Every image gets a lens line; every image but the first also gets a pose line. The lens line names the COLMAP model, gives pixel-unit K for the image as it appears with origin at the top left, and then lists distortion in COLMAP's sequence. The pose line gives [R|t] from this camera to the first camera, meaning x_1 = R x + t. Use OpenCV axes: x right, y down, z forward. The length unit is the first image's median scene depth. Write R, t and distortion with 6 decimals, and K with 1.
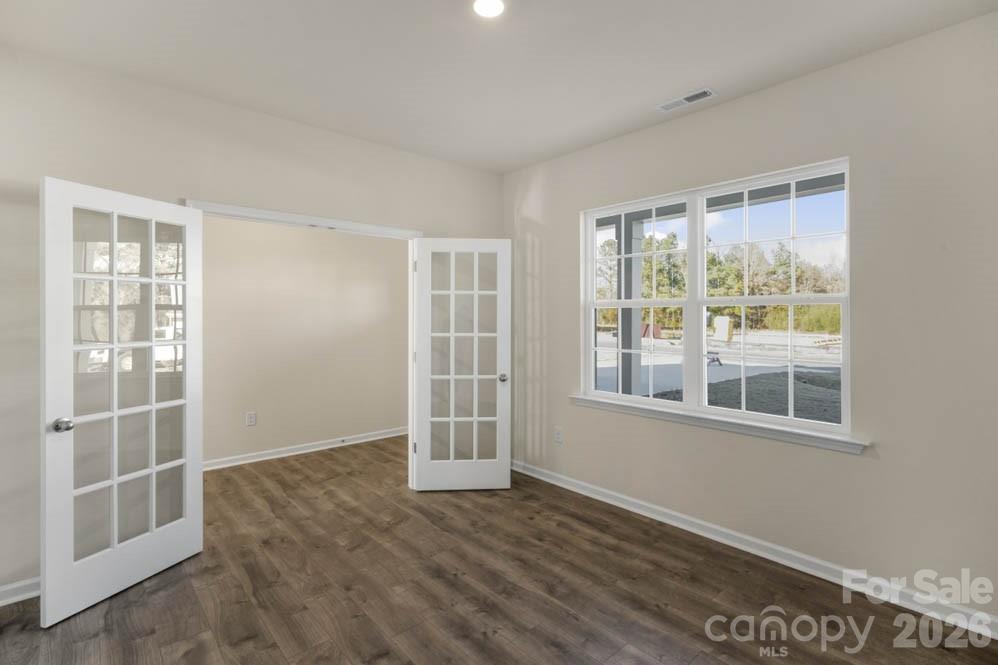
lens RADIAL K [[476.9, 0, 496.4], [0, 476.9, 326.1], [0, 0, 1]] dist [-0.000714, -0.000158]
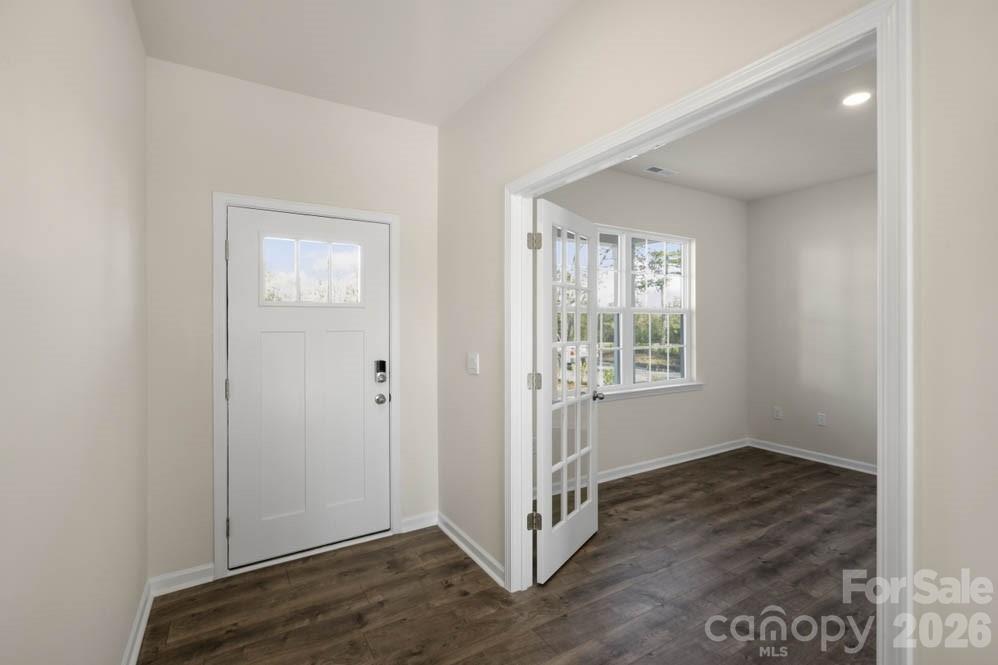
lens RADIAL K [[458.0, 0, 499.0], [0, 458.0, 328.2], [0, 0, 1]] dist [0.002324, -0.000195]
pose [[0.159650, -0.003809, 0.987166, -1.131334], [0.021259, 0.999774, 0.000420, -0.005215], [-0.986945, 0.020919, 0.159695, 1.355553]]
